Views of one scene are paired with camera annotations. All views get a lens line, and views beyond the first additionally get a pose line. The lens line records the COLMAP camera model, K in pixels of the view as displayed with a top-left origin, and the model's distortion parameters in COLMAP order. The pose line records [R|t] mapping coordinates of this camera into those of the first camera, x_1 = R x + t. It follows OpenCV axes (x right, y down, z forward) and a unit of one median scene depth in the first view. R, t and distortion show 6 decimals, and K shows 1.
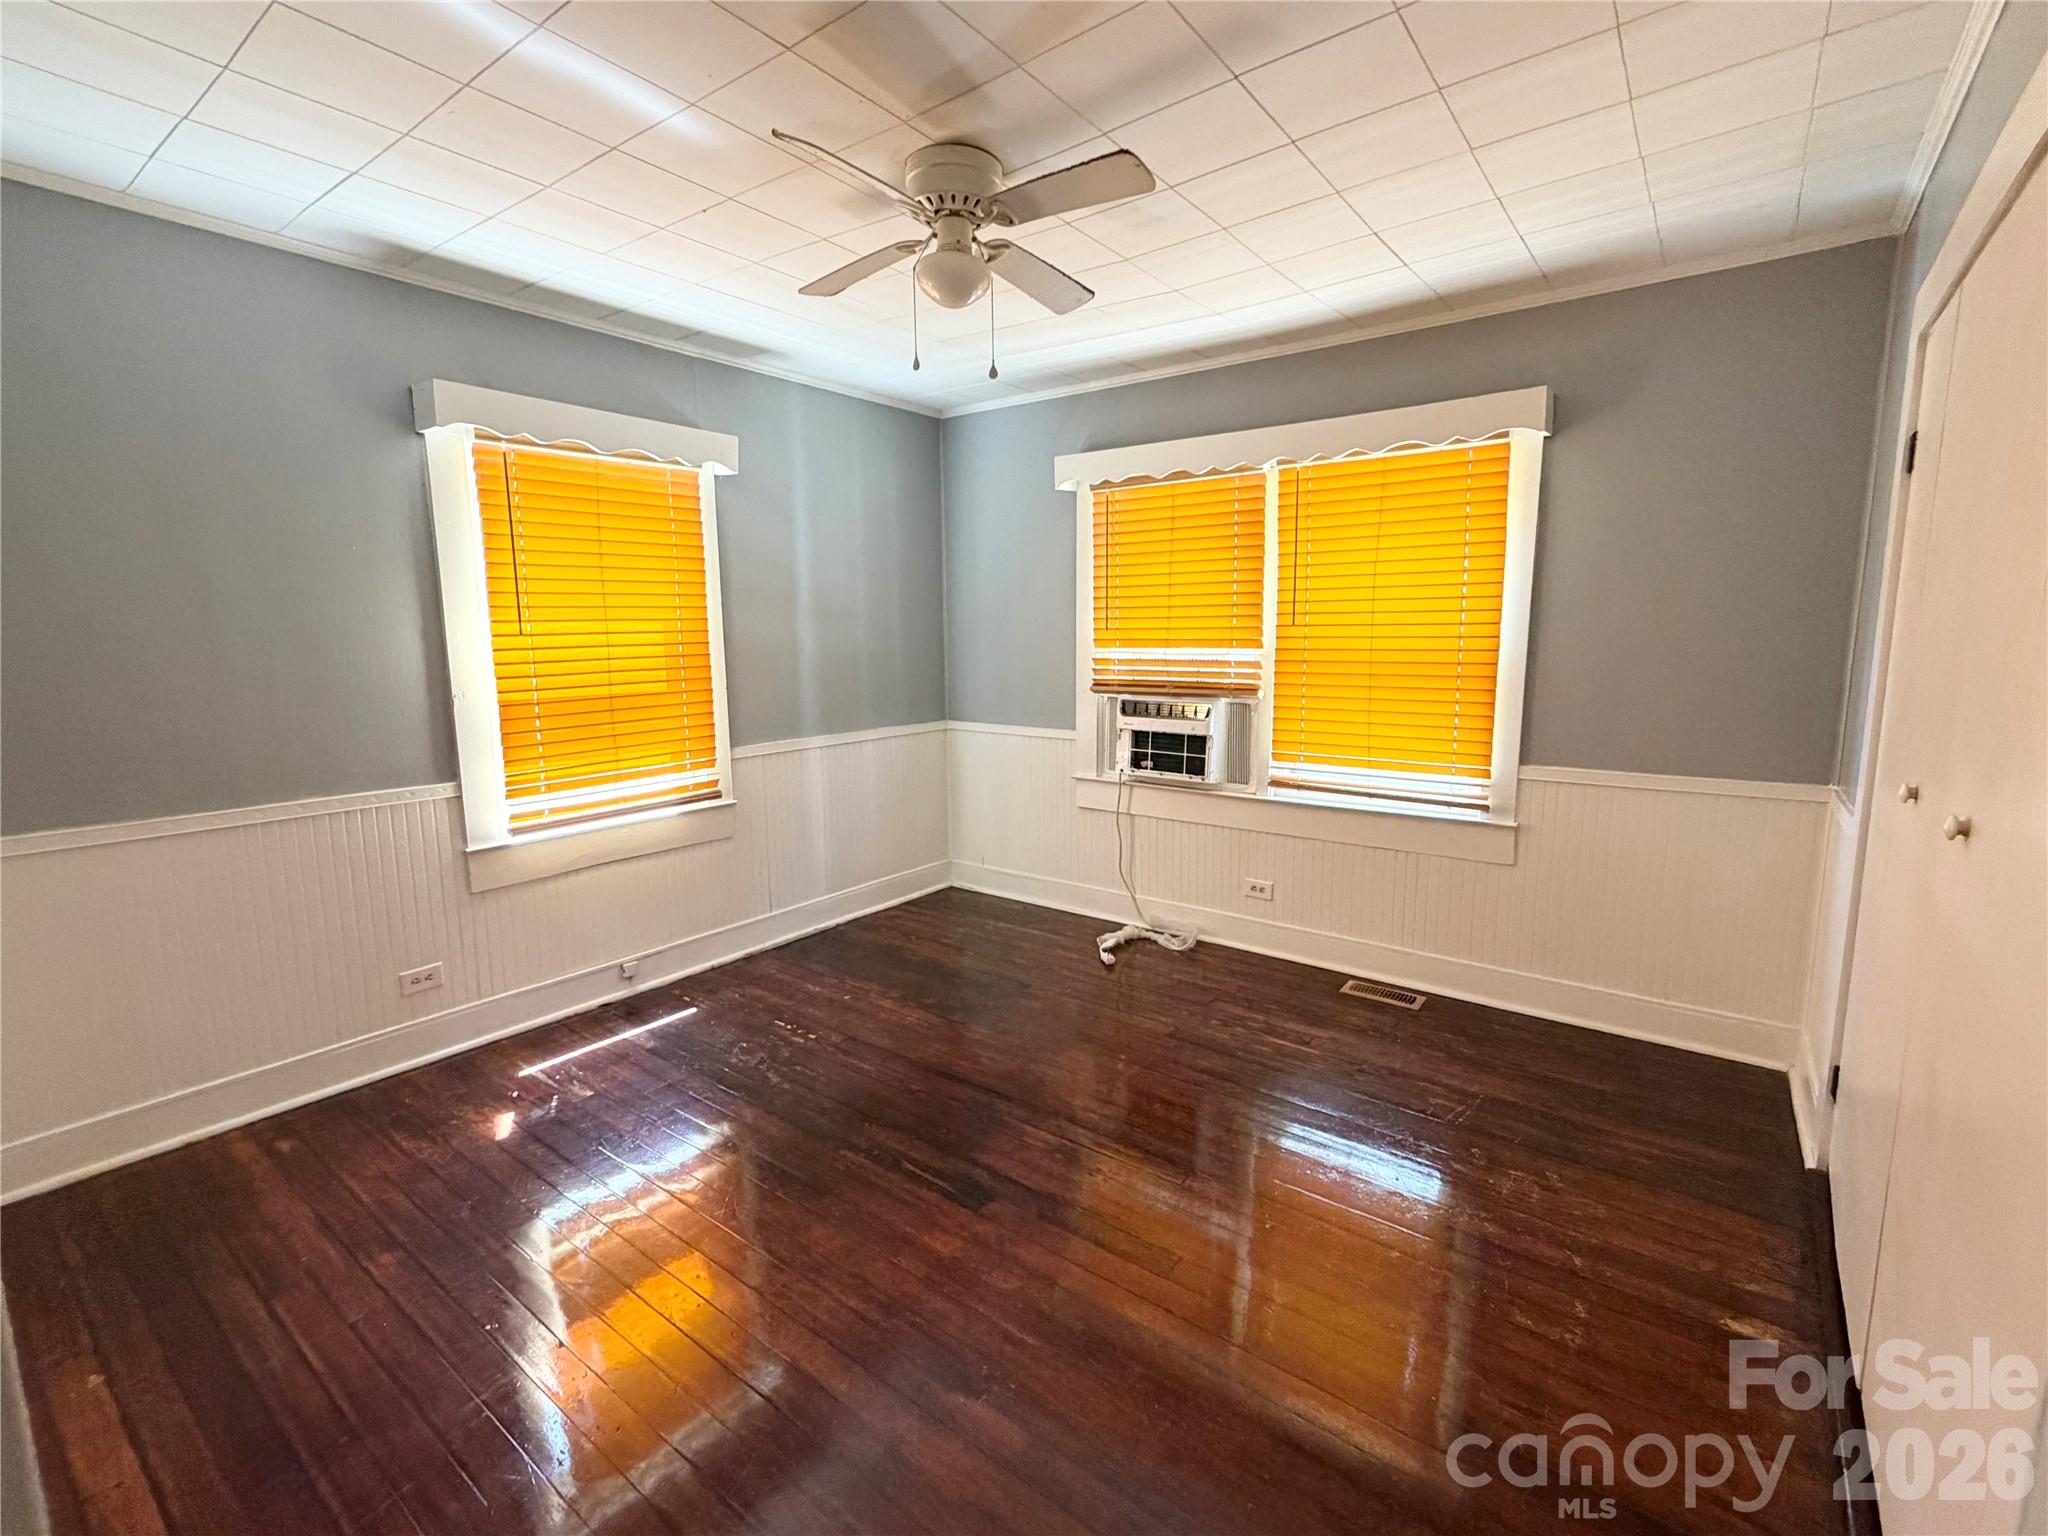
lens RADIAL K [[910.6, 0, 1024.0], [0, 910.6, 764.3], [0, 0, 1]] dist [-0.000729, -0.000200]
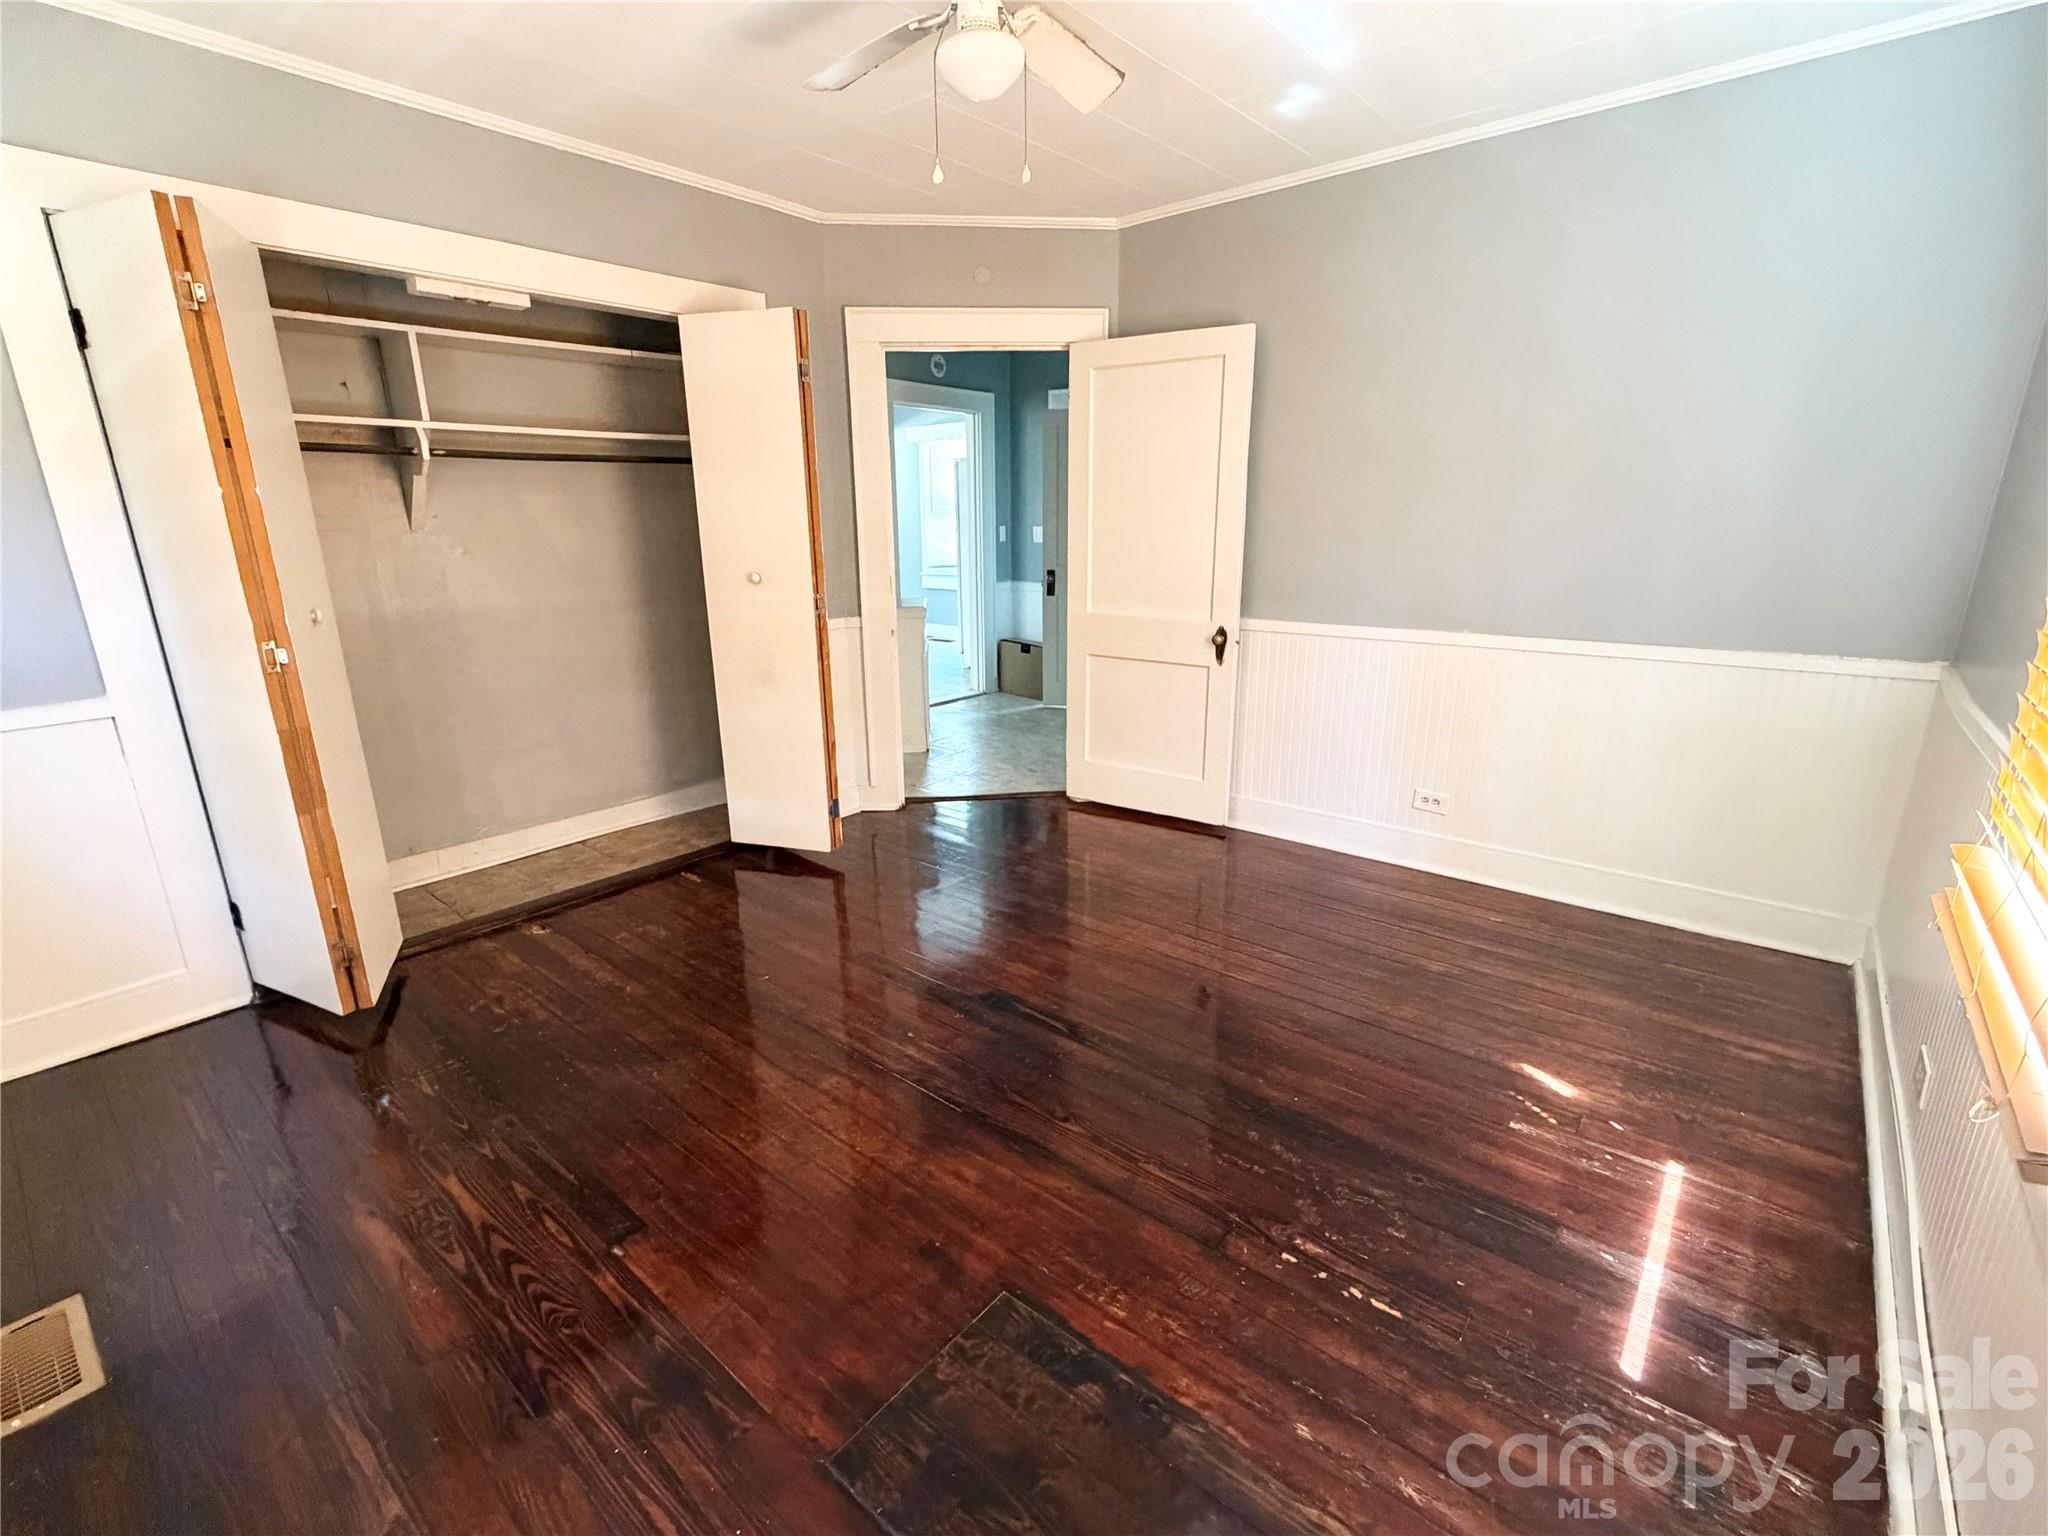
lens RADIAL K [[910.6, 0, 1026.3], [0, 910.6, 766.9], [0, 0, 1]] dist [-0.000729, -0.000200]
pose [[-0.998952, 0.004438, 0.045556, -0.104745], [0.022896, 0.910266, 0.413391, -0.188083], [-0.039633, 0.414001, -0.909413, 1.380578]]
